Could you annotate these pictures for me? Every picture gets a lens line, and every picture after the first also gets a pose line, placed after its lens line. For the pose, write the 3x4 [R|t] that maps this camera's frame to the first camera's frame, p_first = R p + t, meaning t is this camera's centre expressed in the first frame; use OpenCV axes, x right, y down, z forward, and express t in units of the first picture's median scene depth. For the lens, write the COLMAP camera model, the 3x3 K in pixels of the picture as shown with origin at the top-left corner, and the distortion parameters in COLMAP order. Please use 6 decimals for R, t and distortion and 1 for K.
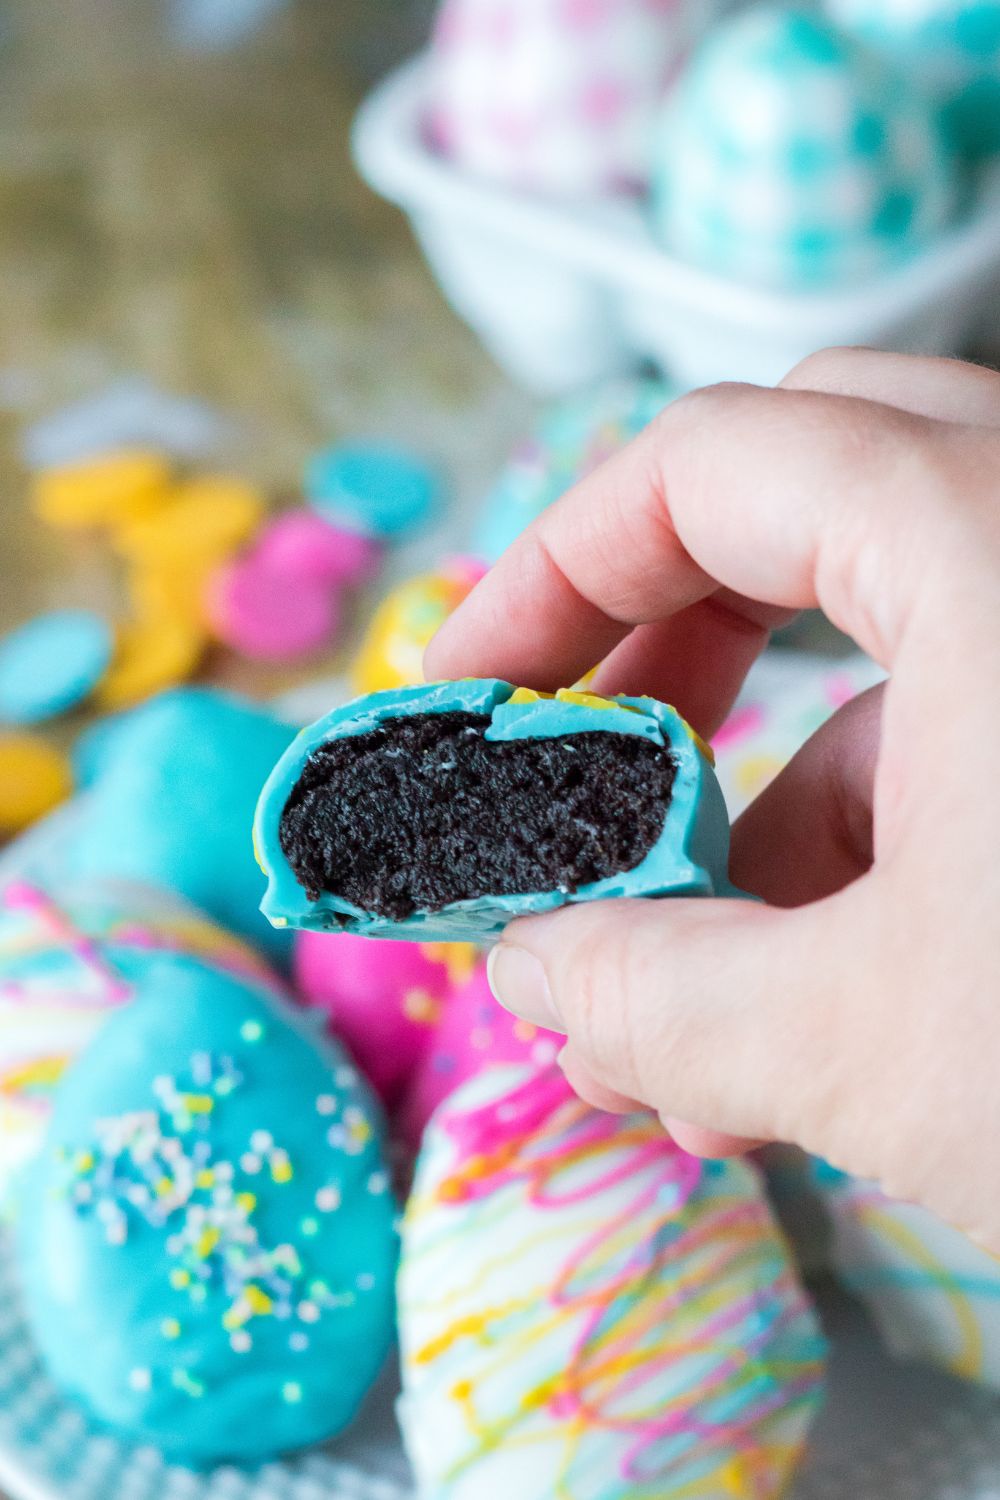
lens RADIAL K [[4650.2, 0, 500.0], [0, 4650.2, 750.0], [0, 0, 1]] dist [-0.281293, -1.262183]
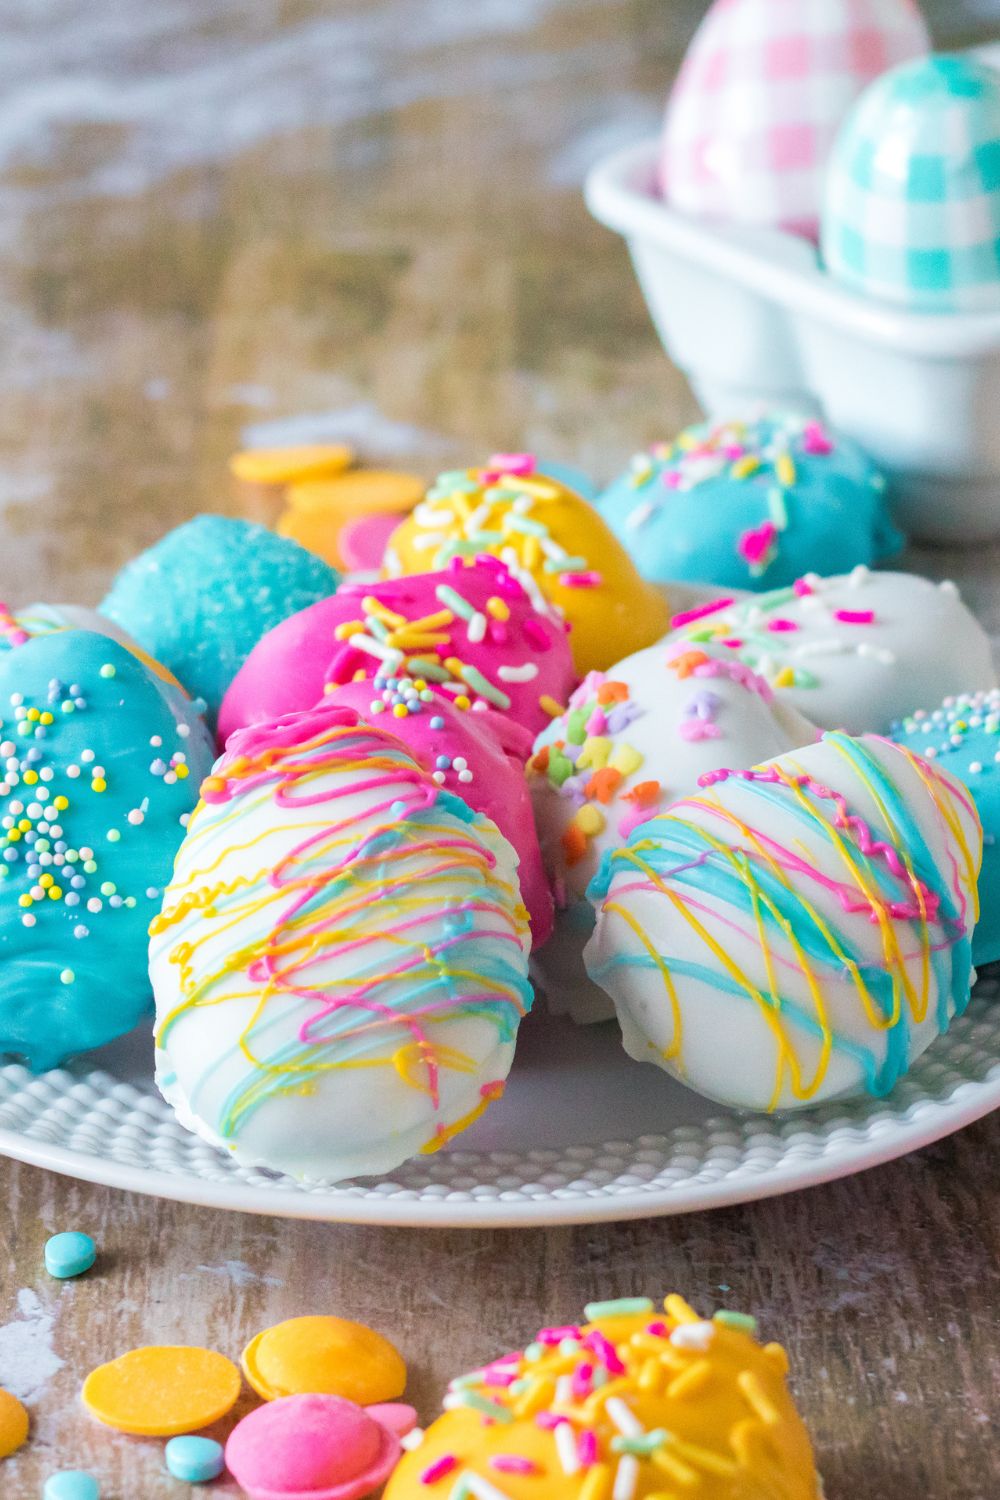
lens RADIAL K [[5767.1, 0, 500.0], [0, 5767.1, 750.0], [0, 0, 1]] dist [-0.064749, -0.897498]
pose [[0.964933, 0.132858, -0.226389, 0.359339], [-0.175452, 0.967933, -0.179783, 0.315991], [0.195244, 0.213199, 0.957301, -0.309023]]
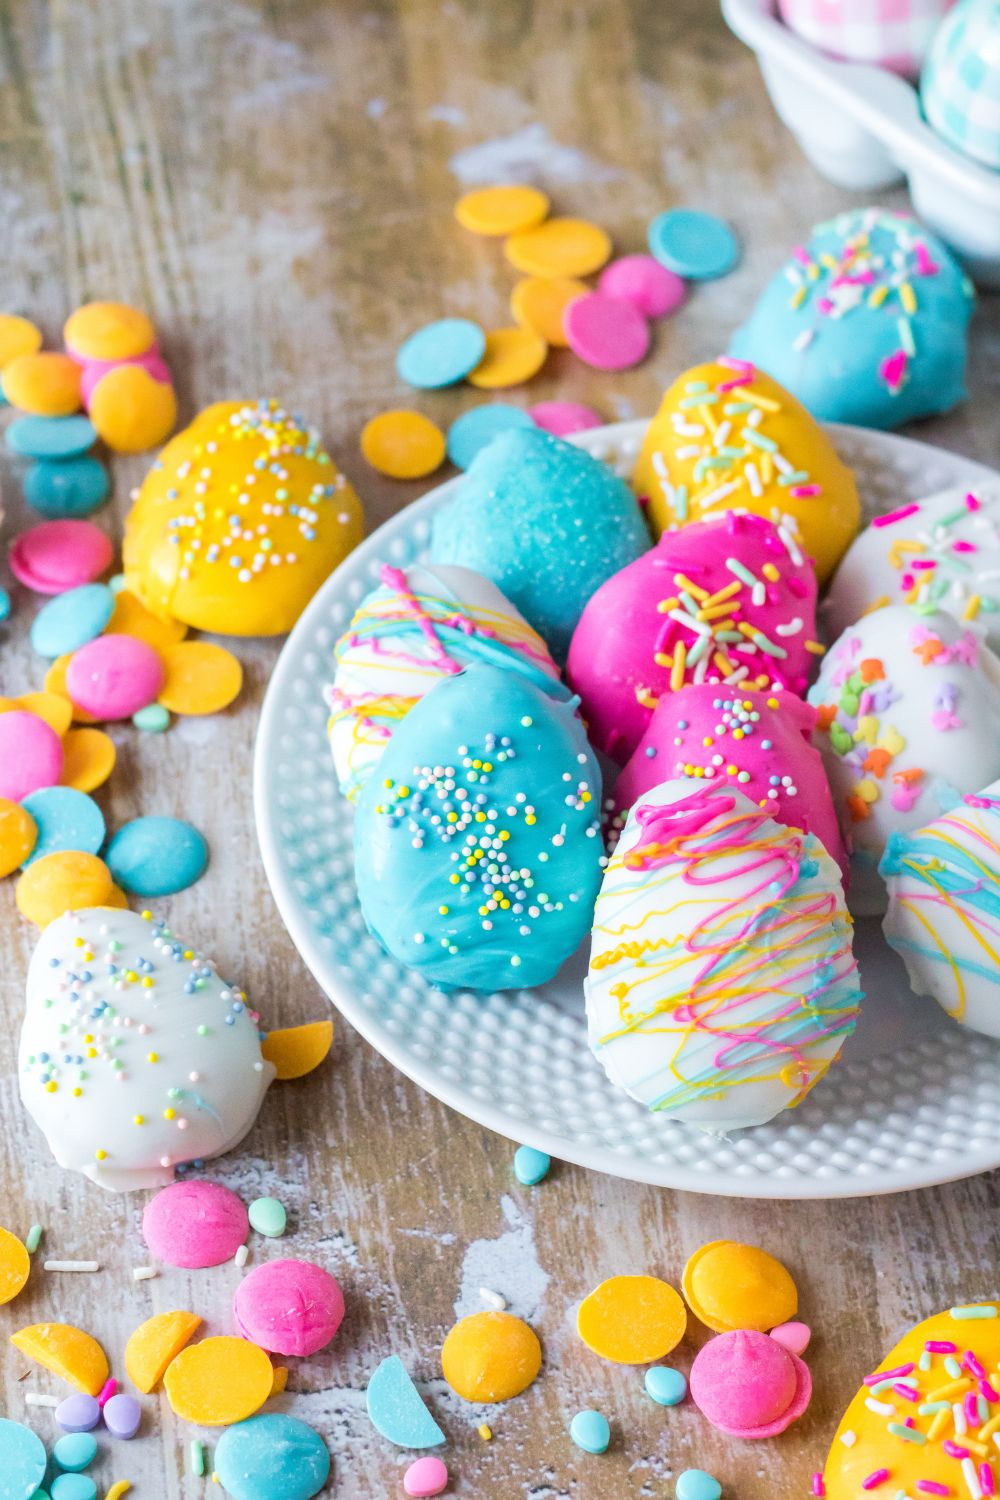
lens RADIAL K [[3930.4, 0, 469.6], [0, 3930.4, 754.6], [0, 0, 1]] dist [-0.137369, 0.402703]
pose [[0.984399, 0.160422, -0.072270, 0.023321], [-0.142104, 0.967085, 0.211078, -0.199657], [0.103752, -0.197516, 0.974794, -0.257128]]
